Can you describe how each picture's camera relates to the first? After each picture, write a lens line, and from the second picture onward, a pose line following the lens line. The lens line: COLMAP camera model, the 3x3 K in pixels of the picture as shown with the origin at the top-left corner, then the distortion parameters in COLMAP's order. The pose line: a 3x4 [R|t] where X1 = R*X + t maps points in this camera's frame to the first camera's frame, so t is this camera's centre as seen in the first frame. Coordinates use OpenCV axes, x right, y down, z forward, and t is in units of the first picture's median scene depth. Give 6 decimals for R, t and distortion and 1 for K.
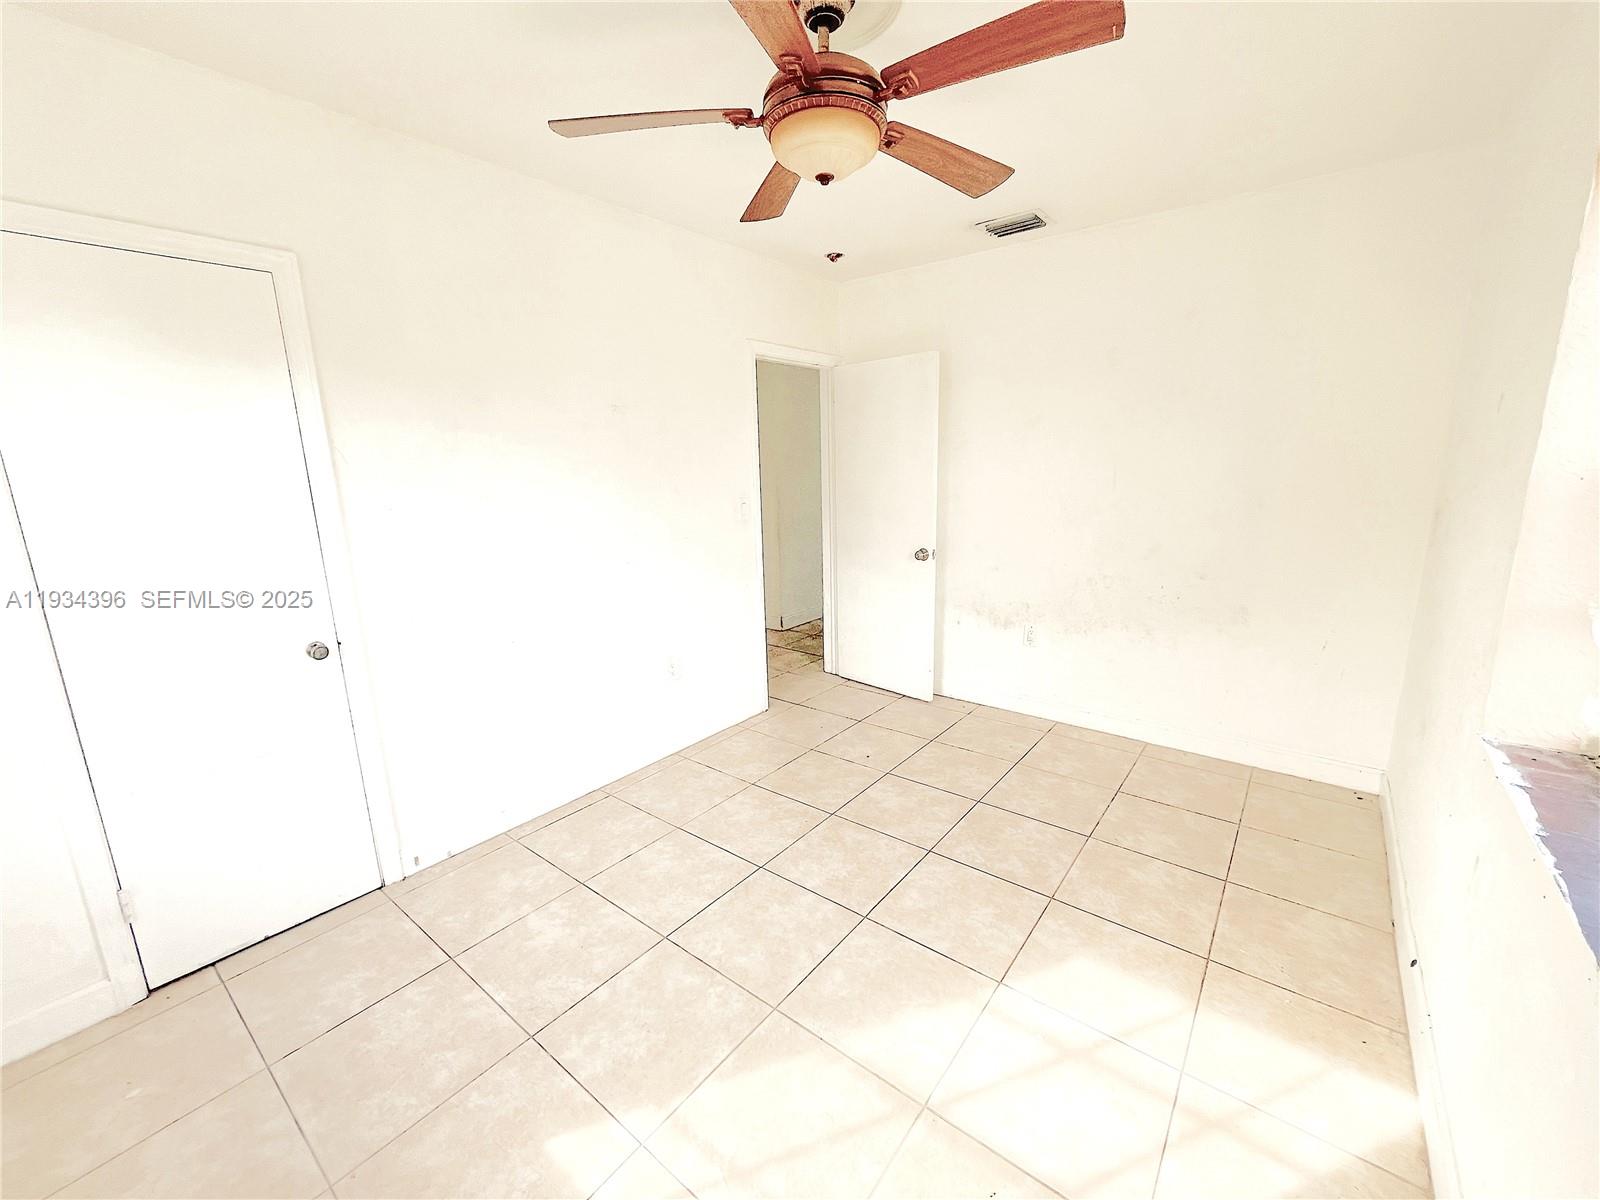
lens RADIAL K [[650.5, 0, 806.5], [0, 650.5, 606.8], [0, 0, 1]] dist [-0.001056, 0.000163]
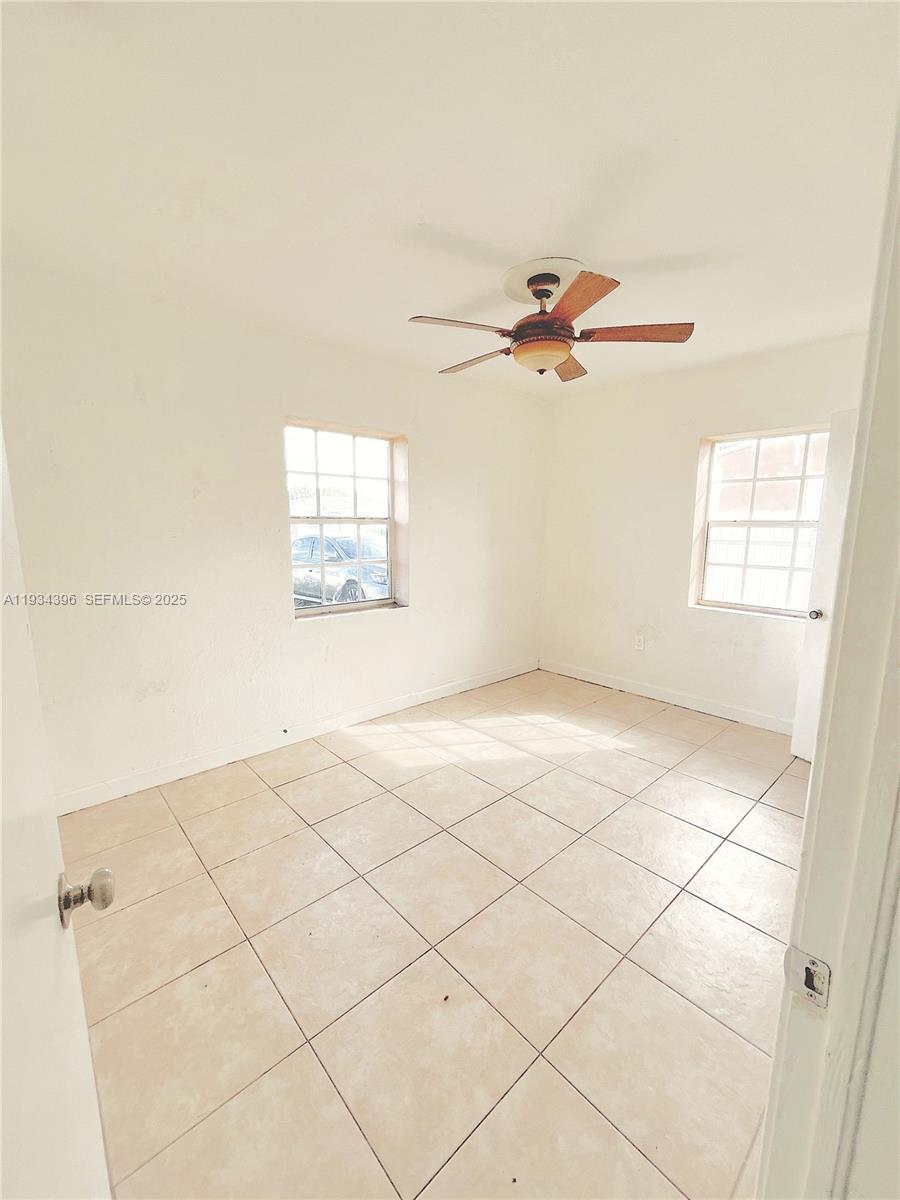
lens RADIAL K [[487.9, 0, 450.1], [0, 487.9, 607.3], [0, 0, 1]] dist [-0.001056, 0.000163]
pose [[-0.983506, -0.012411, 0.180452, 0.019832], [0.057457, 0.924534, 0.376743, -0.406417], [-0.171509, 0.380897, -0.908571, 1.874044]]
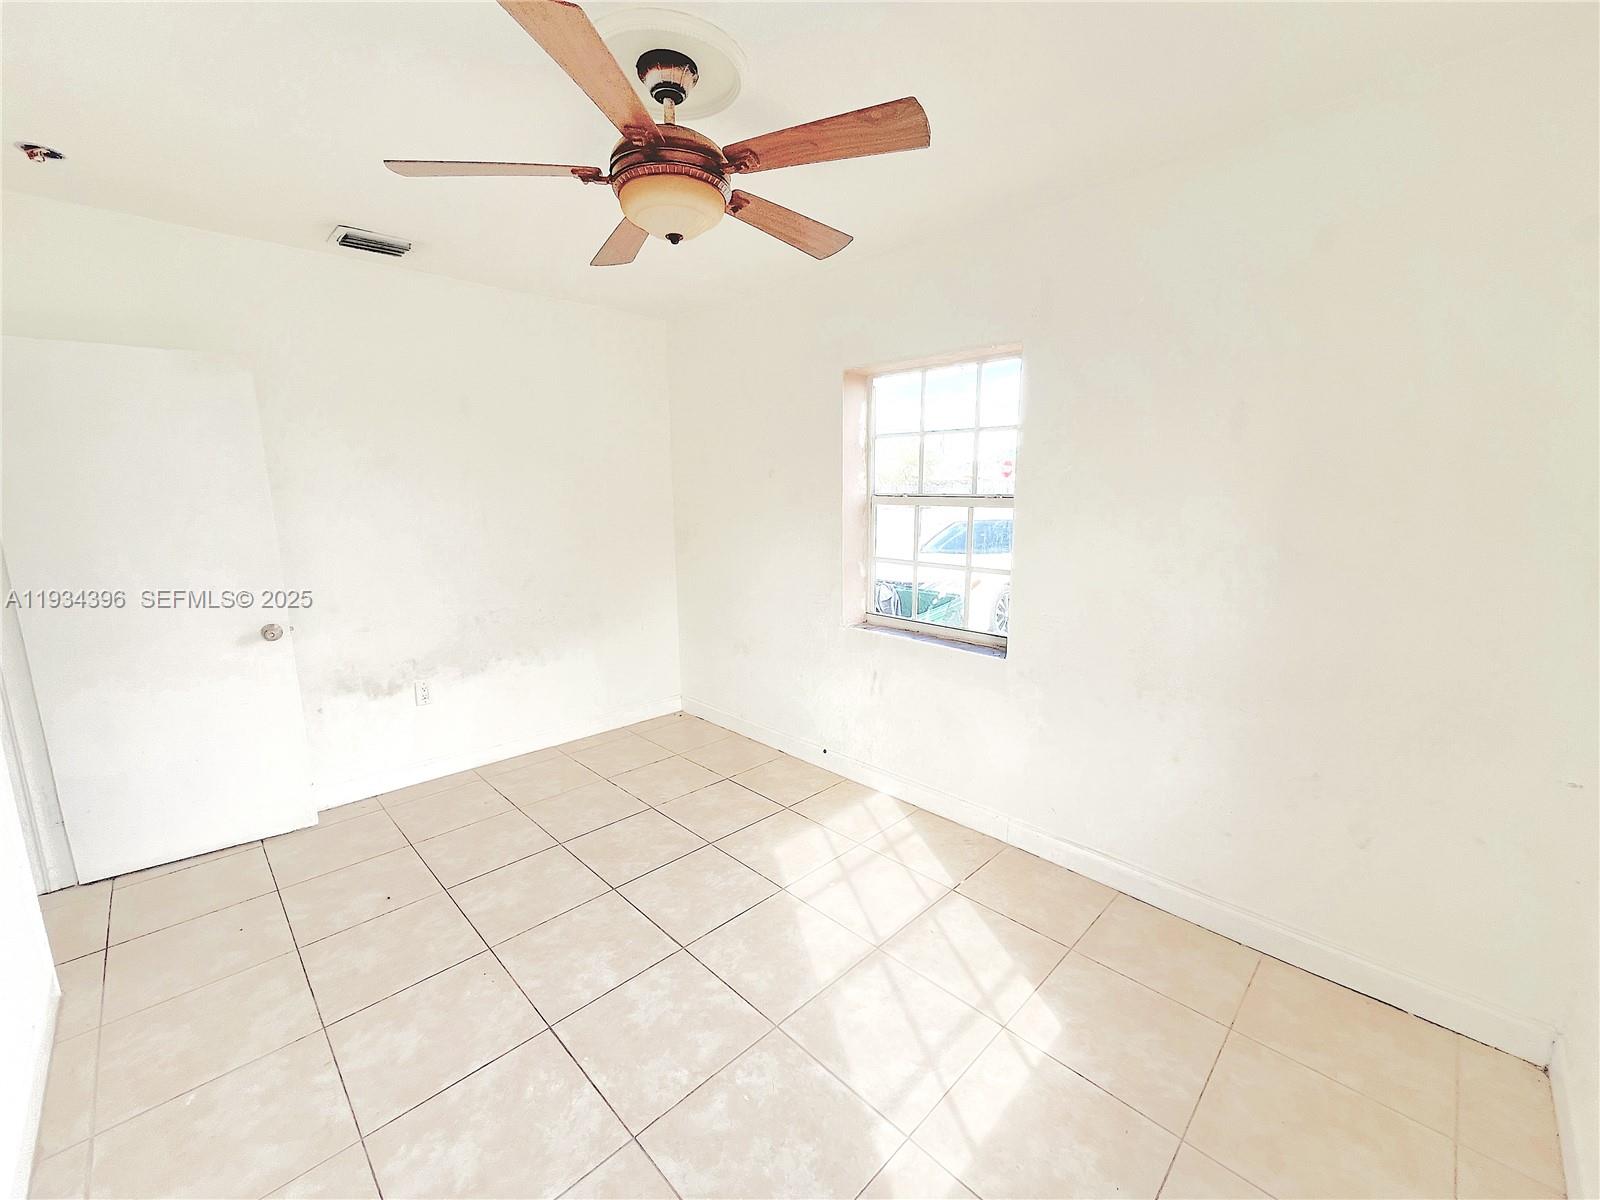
lens RADIAL K [[650.5, 0, 796.5], [0, 650.5, 606.6], [0, 0, 1]] dist [-0.001056, 0.000163]
pose [[0.131933, -0.159911, 0.978275, -0.760513], [0.221270, 0.966751, 0.128186, -0.122725], [-0.966247, 0.199551, 0.162929, 0.535108]]
